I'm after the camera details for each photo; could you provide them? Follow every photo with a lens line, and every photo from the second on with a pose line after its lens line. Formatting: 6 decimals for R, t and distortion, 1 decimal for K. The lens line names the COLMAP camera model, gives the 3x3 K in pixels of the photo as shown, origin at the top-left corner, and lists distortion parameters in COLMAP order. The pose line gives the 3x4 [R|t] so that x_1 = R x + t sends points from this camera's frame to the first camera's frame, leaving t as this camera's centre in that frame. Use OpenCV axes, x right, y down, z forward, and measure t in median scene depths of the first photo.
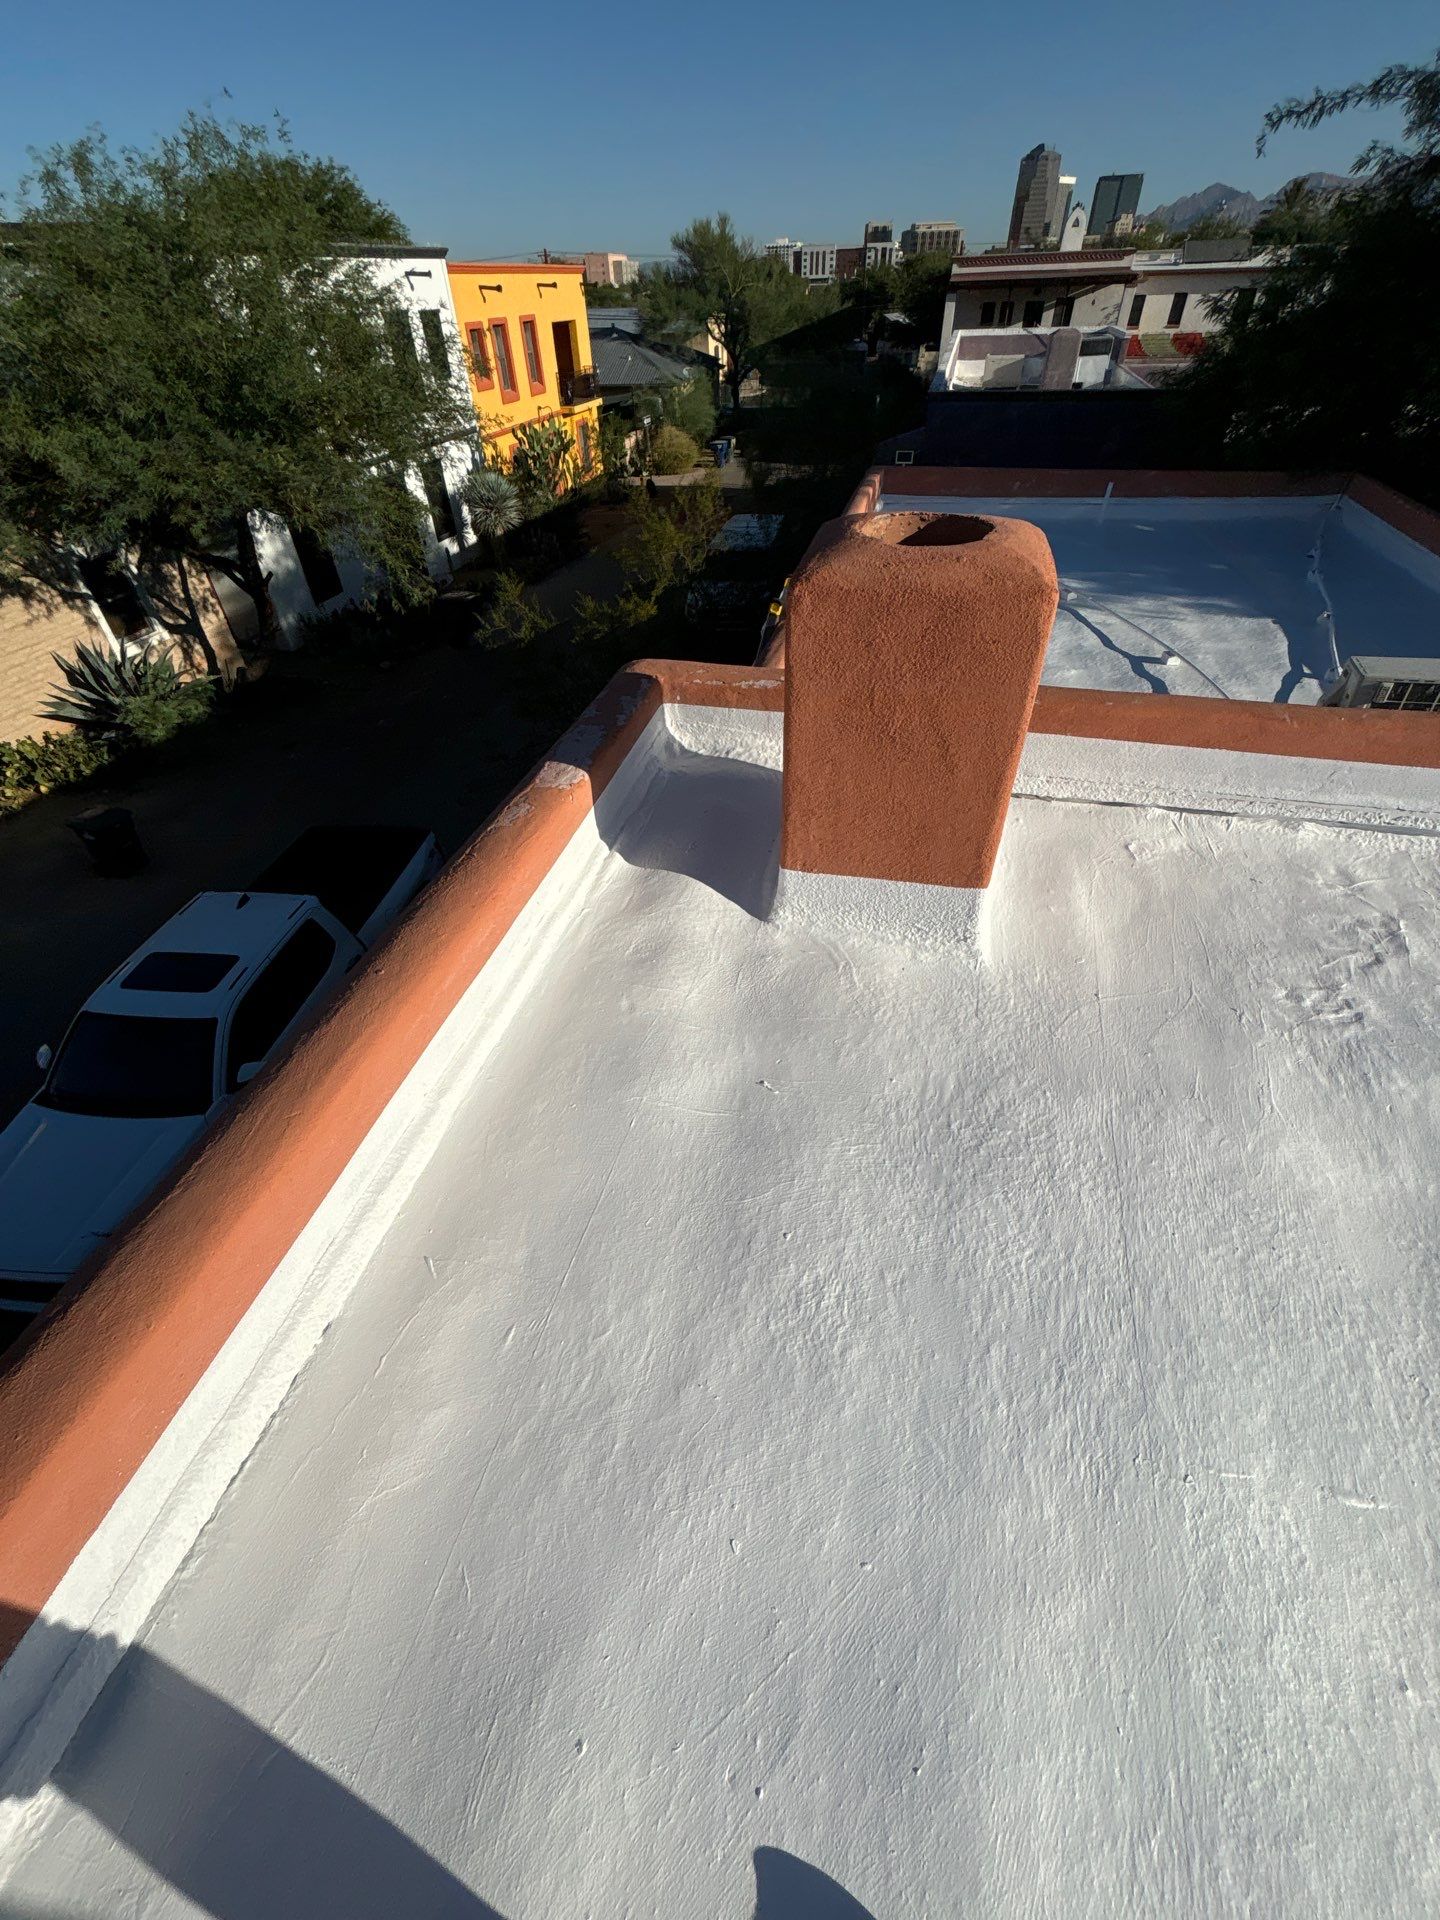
lens RADIAL K [[759.2, 0, 734.2], [0, 759.2, 961.0], [0, 0, 1]] dist [0.008615, 0.000174]
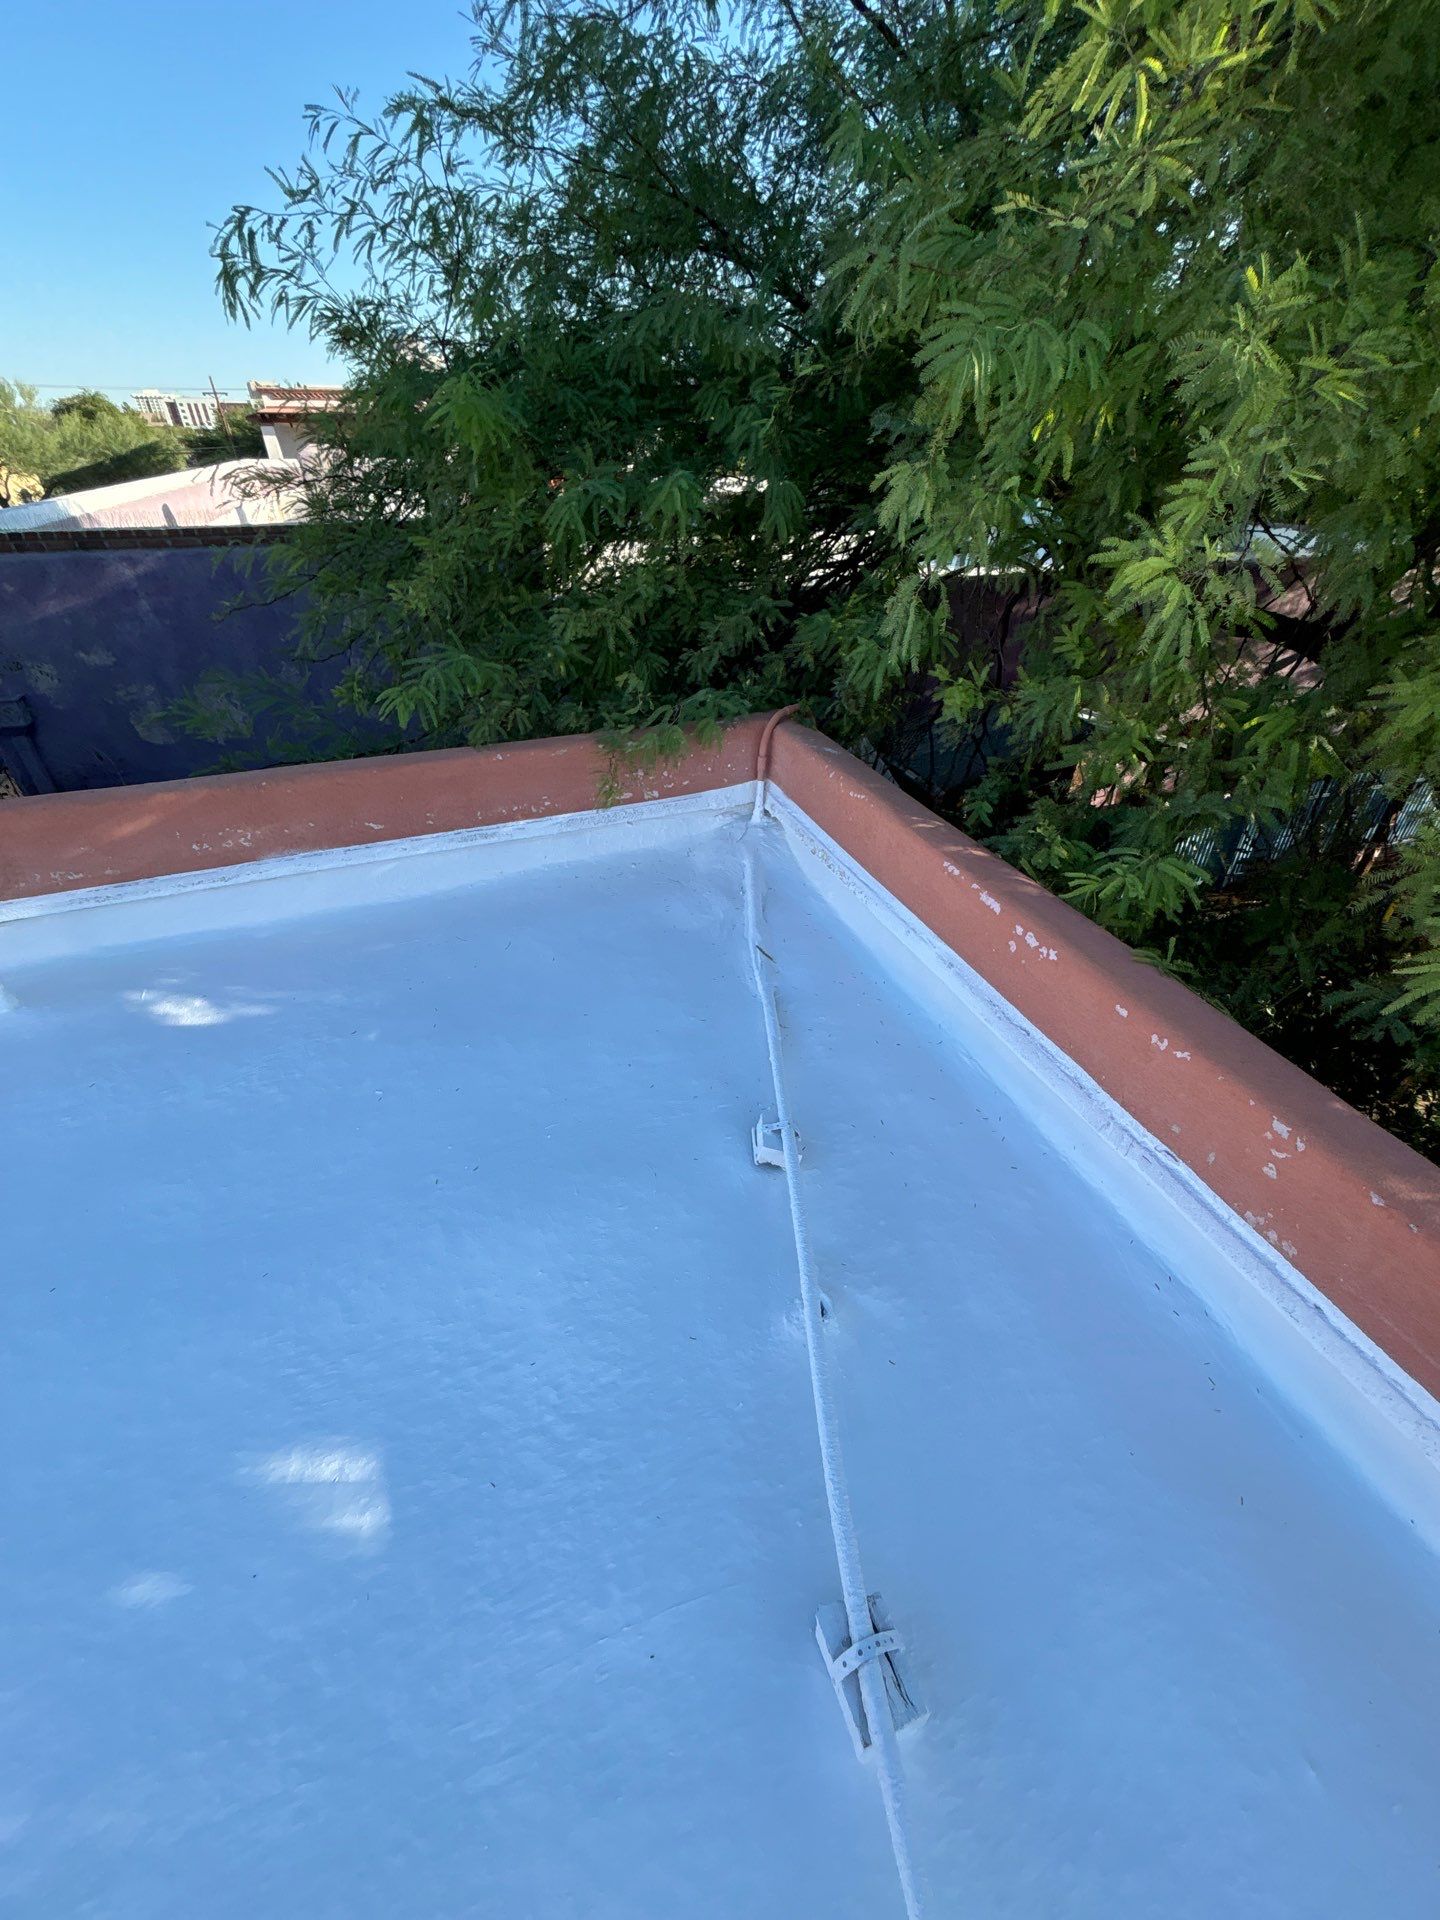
lens RADIAL K [[790.6, 0, 720.0], [0, 790.6, 960.0], [0, 0, 1]] dist [-0.000102, 0.000146]
pose [[0.838125, -0.287157, 0.463775, 0.190031], [0.349823, 0.935311, -0.053074, -0.167896], [-0.418533, 0.206722, 0.884362, 0.229193]]
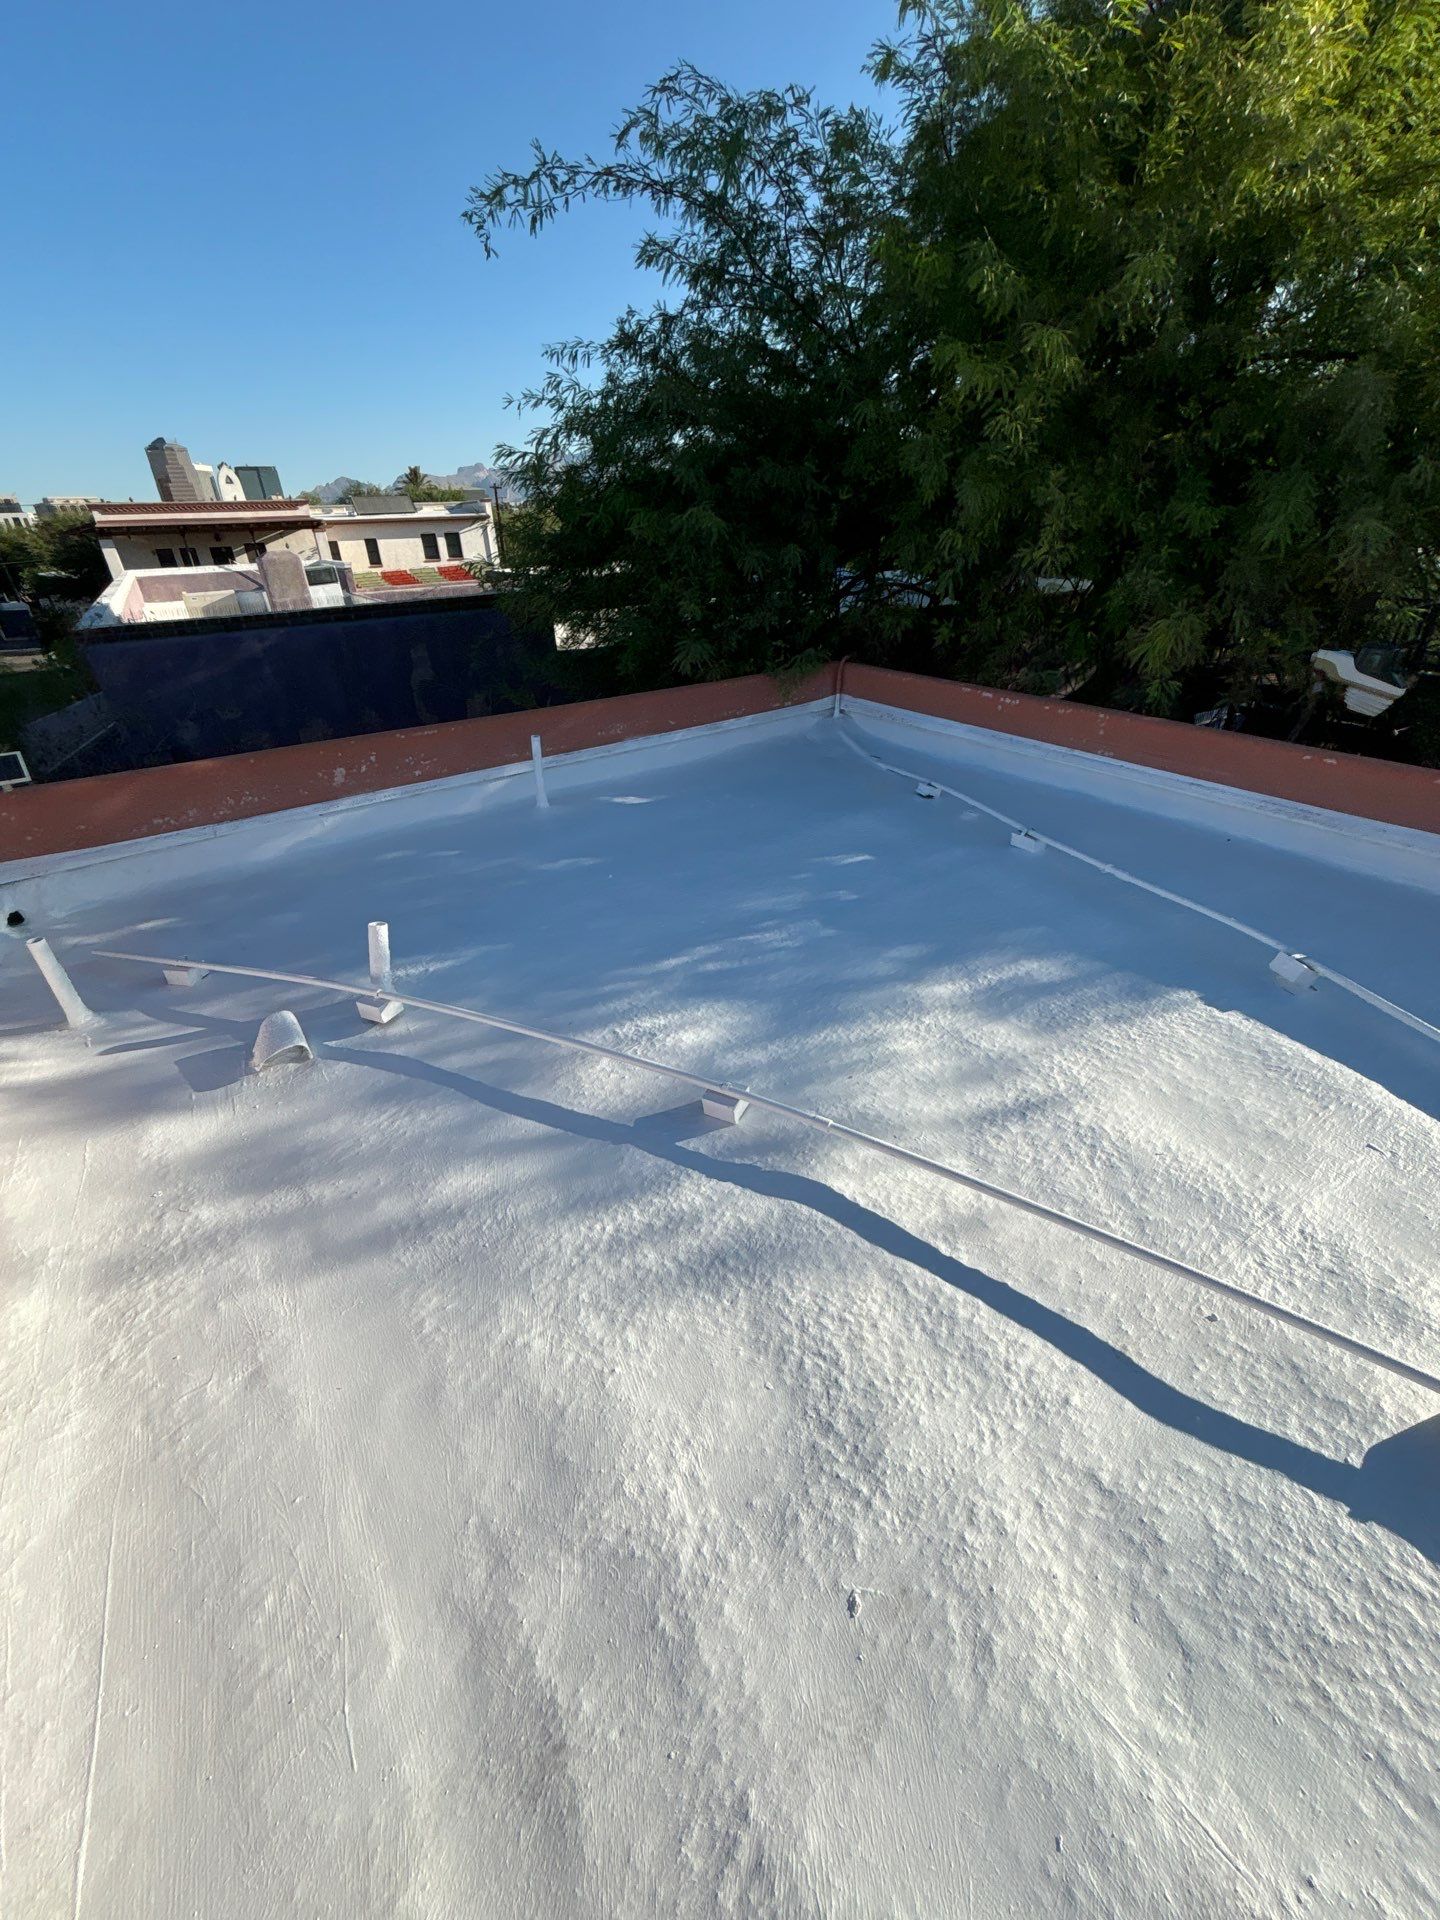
lens RADIAL K [[781.4, 0, 717.3], [0, 781.4, 978.0], [0, 0, 1]] dist [0.006707, -0.000194]
pose [[0.698296, -0.367361, 0.614353, 0.068415], [0.492140, 0.869625, -0.039380, -0.135129], [-0.519790, 0.329846, 0.788048, 0.193278]]
